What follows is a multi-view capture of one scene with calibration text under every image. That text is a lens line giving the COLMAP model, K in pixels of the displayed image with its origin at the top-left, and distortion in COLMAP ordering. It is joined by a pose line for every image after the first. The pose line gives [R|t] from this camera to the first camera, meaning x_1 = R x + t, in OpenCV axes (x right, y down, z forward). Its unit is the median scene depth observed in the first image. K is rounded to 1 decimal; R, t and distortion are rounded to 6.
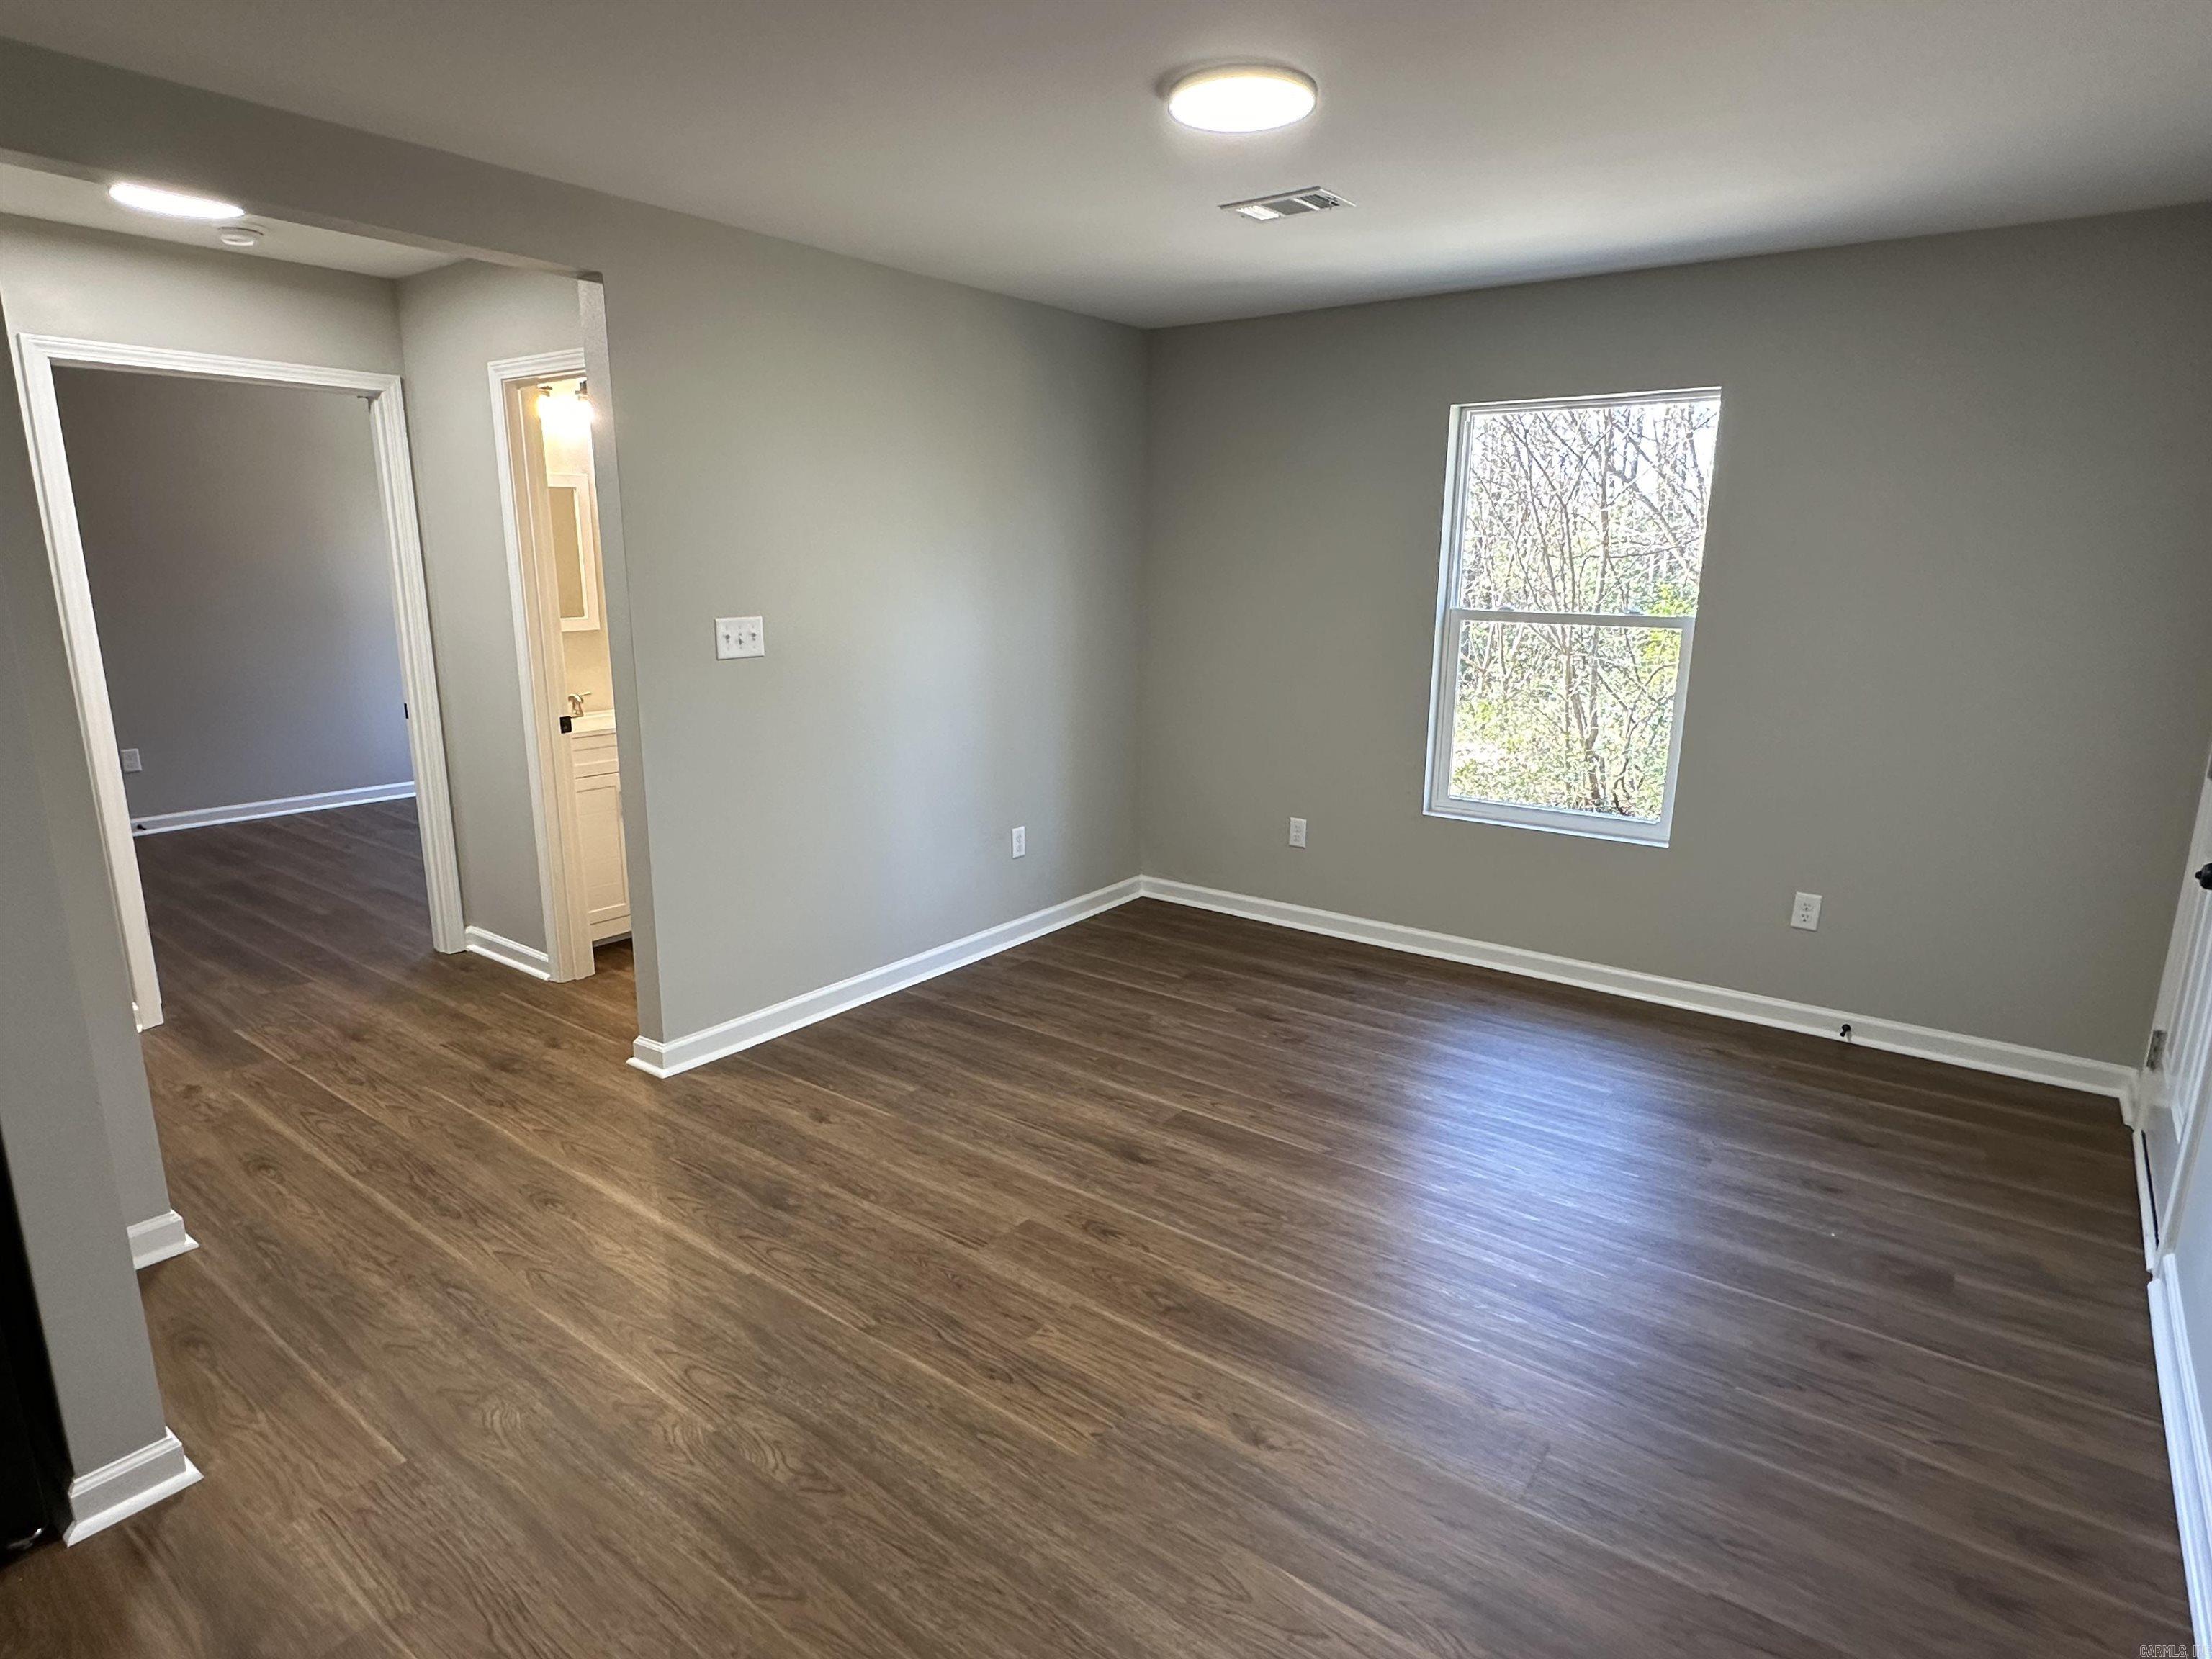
lens RADIAL K [[1215.7, 0, 1093.3], [0, 1215.7, 841.4], [0, 0, 1]] dist [-0.004199, -0.000038]
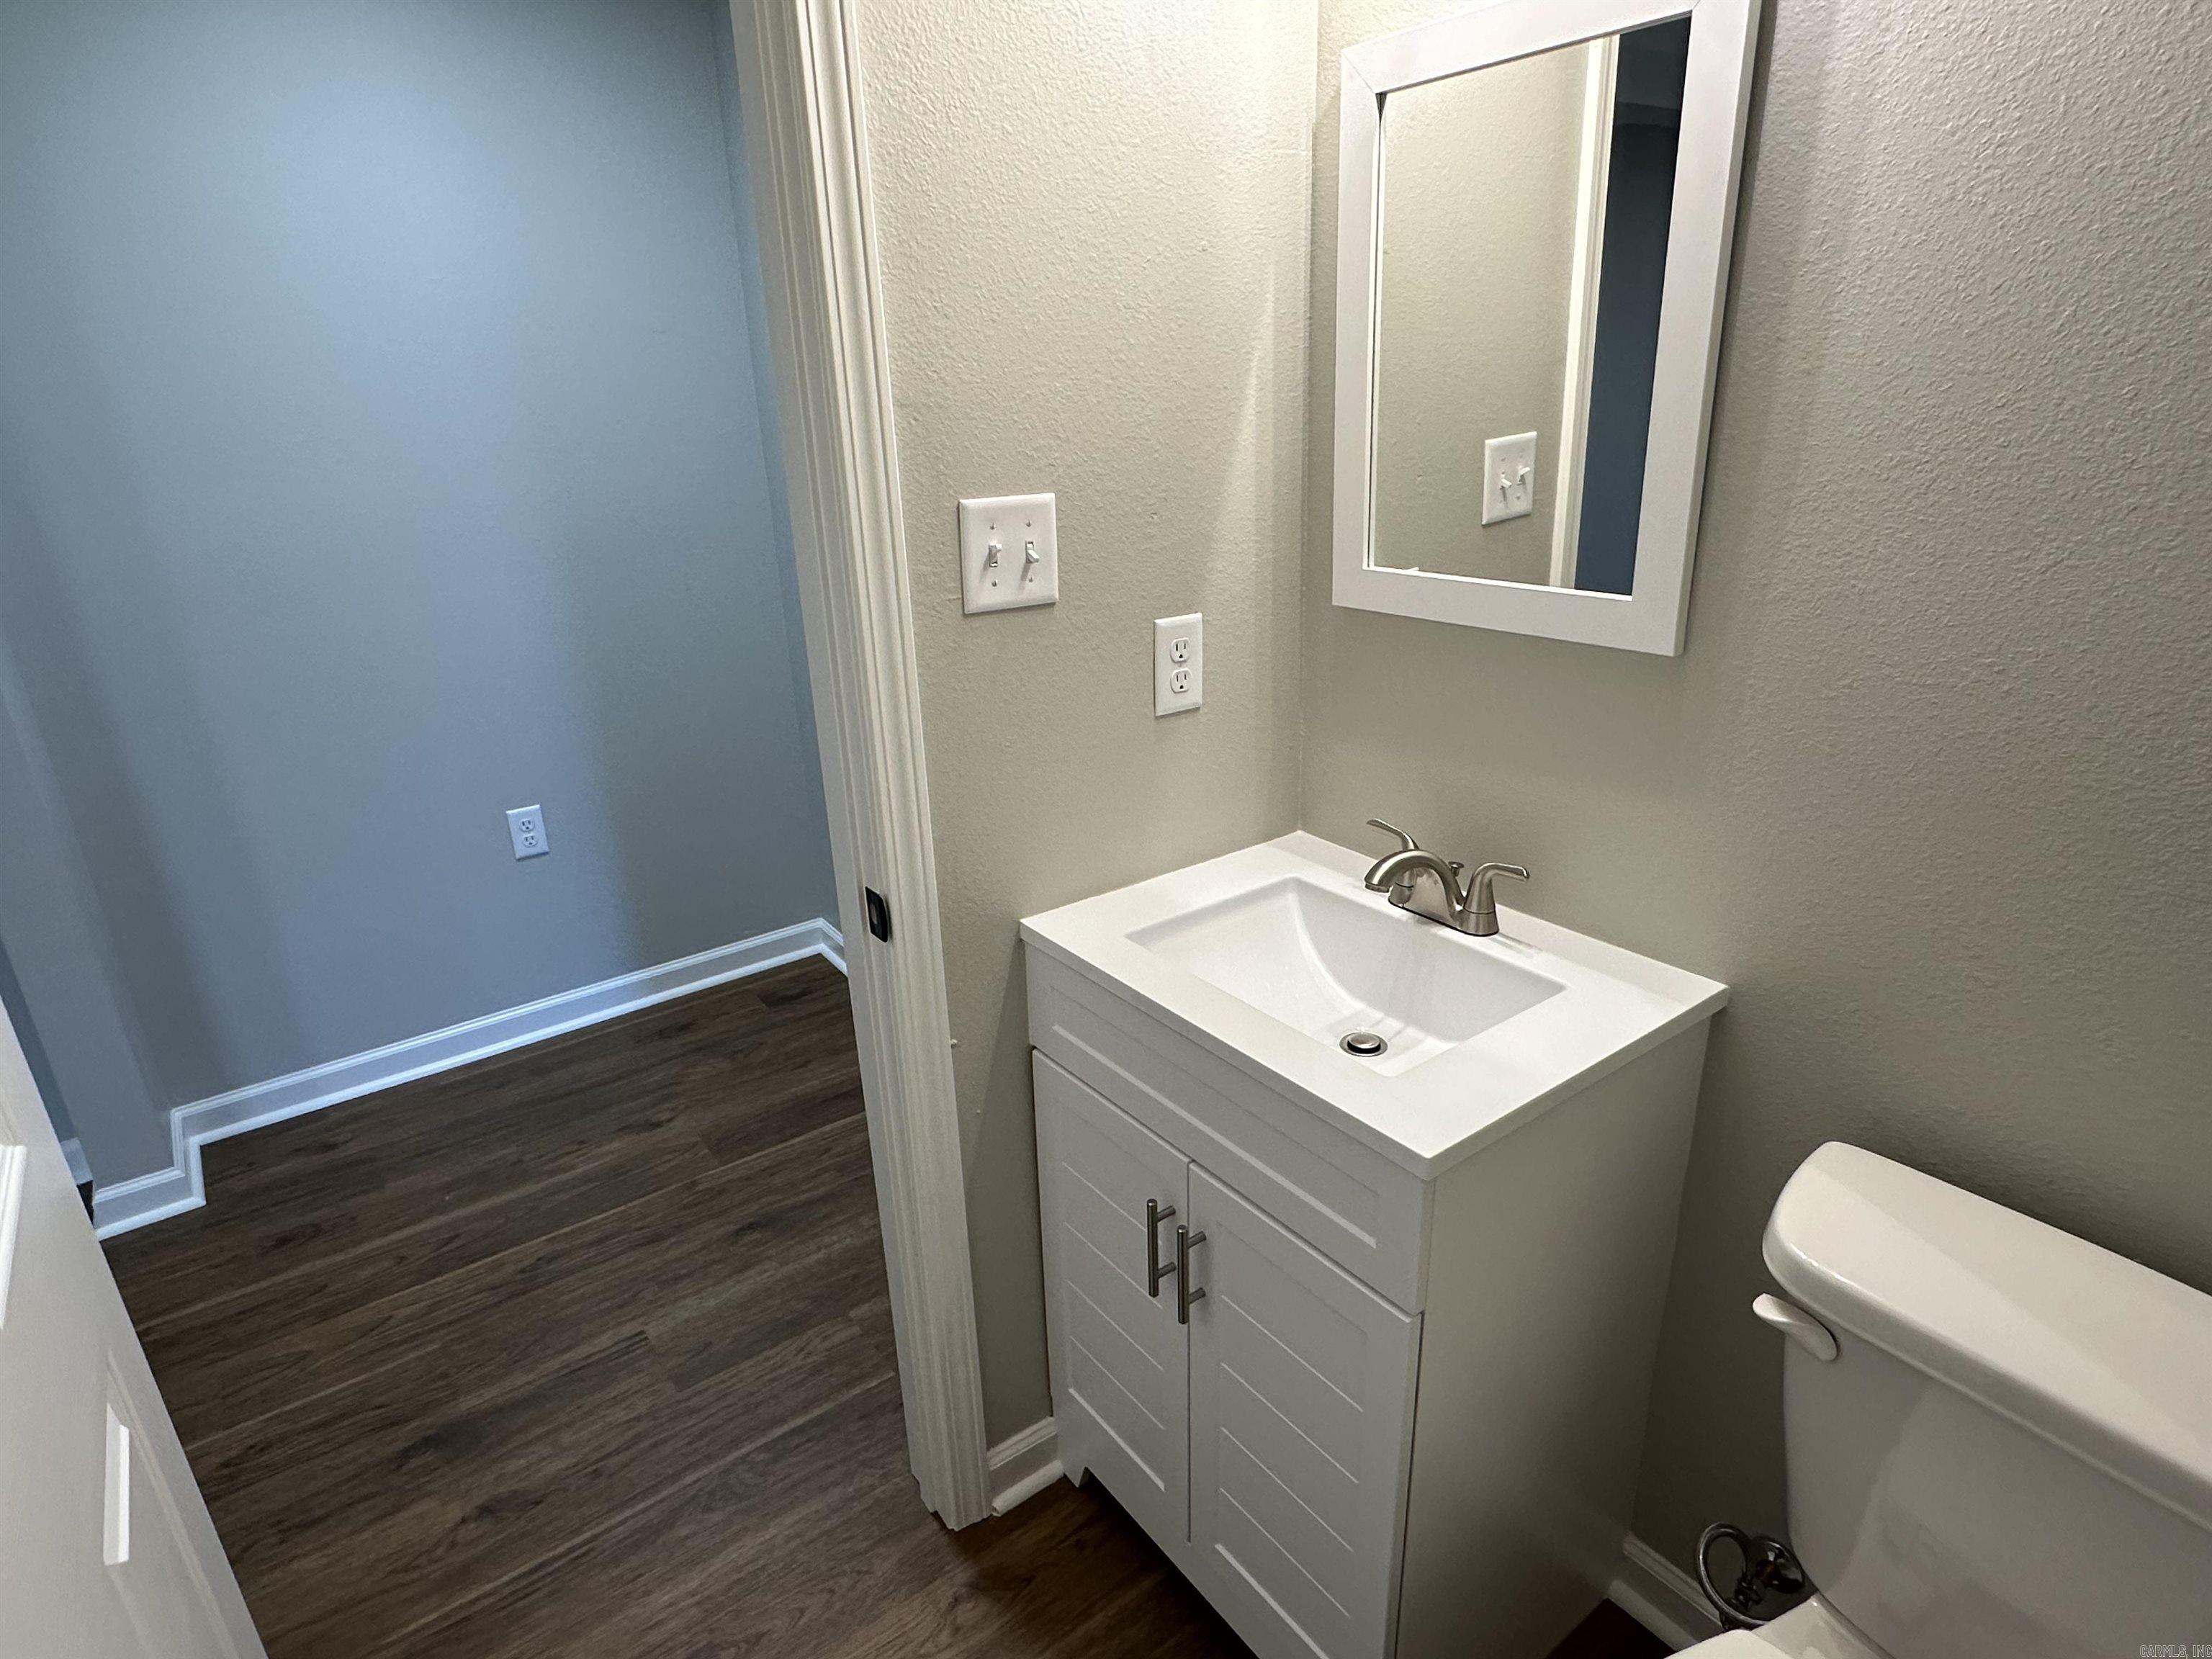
lens RADIAL K [[1215.7, 0, 1116.7], [0, 1215.7, 838.7], [0, 0, 1]] dist [-0.004199, -0.000038]
pose [[-0.279702, 0.333175, -0.900423, -0.192927], [-0.190062, 0.900080, 0.392088, -0.290686], [0.941086, 0.280804, -0.188430, 1.289417]]
